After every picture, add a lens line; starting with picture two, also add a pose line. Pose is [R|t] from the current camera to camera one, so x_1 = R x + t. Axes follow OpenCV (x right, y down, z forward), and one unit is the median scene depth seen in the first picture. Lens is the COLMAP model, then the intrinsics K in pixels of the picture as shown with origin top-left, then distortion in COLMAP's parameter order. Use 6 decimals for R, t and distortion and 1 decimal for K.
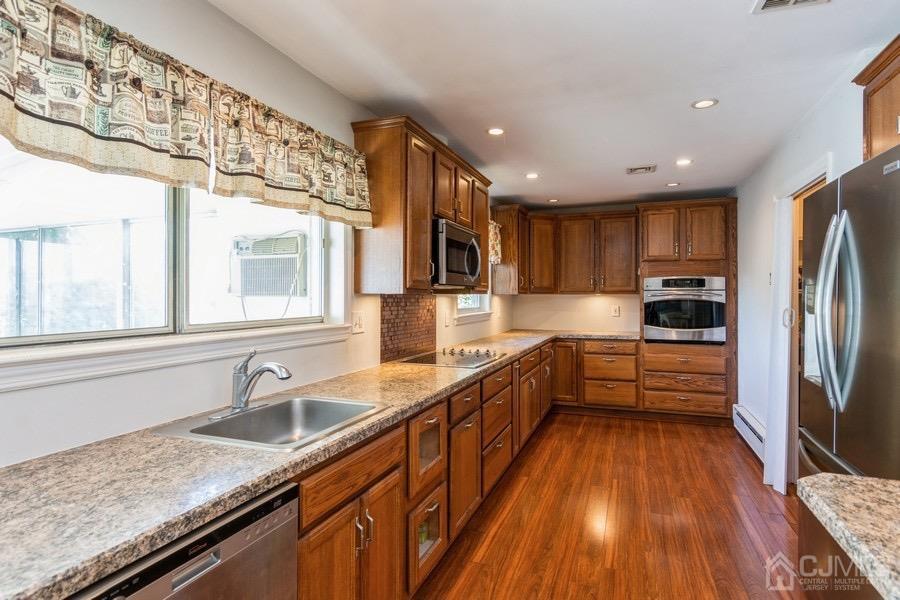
lens RADIAL K [[480.6, 0, 447.7], [0, 480.6, 300.0], [0, 0, 1]] dist [-0.004736, -0.000607]
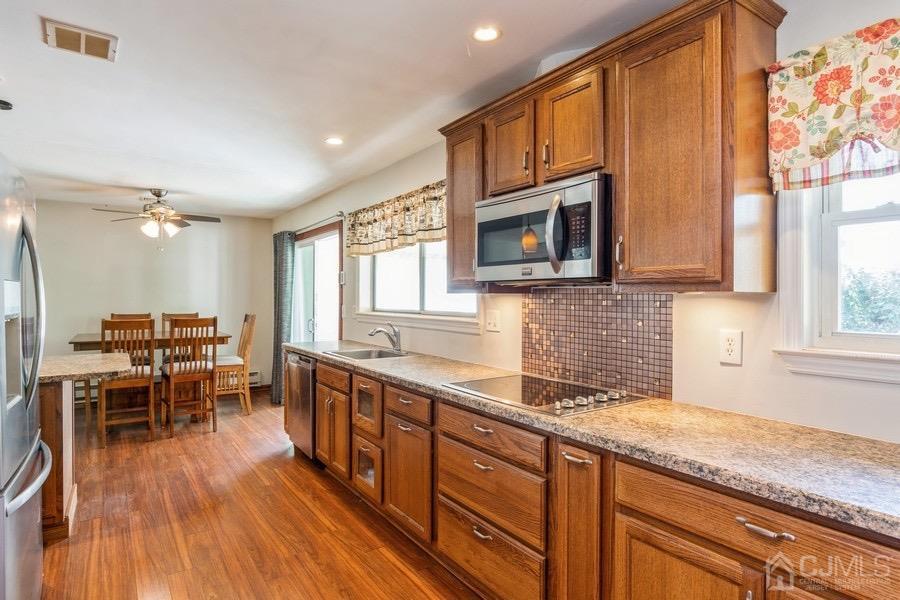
lens RADIAL K [[480.6, 0, 444.6], [0, 480.6, 293.5], [0, 0, 1]] dist [-0.004736, -0.000607]
pose [[-0.566233, 0.005020, -0.824230, 0.887382], [0.003672, 0.999987, 0.003568, -0.020431], [0.824237, -0.001006, -0.566244, 1.792430]]
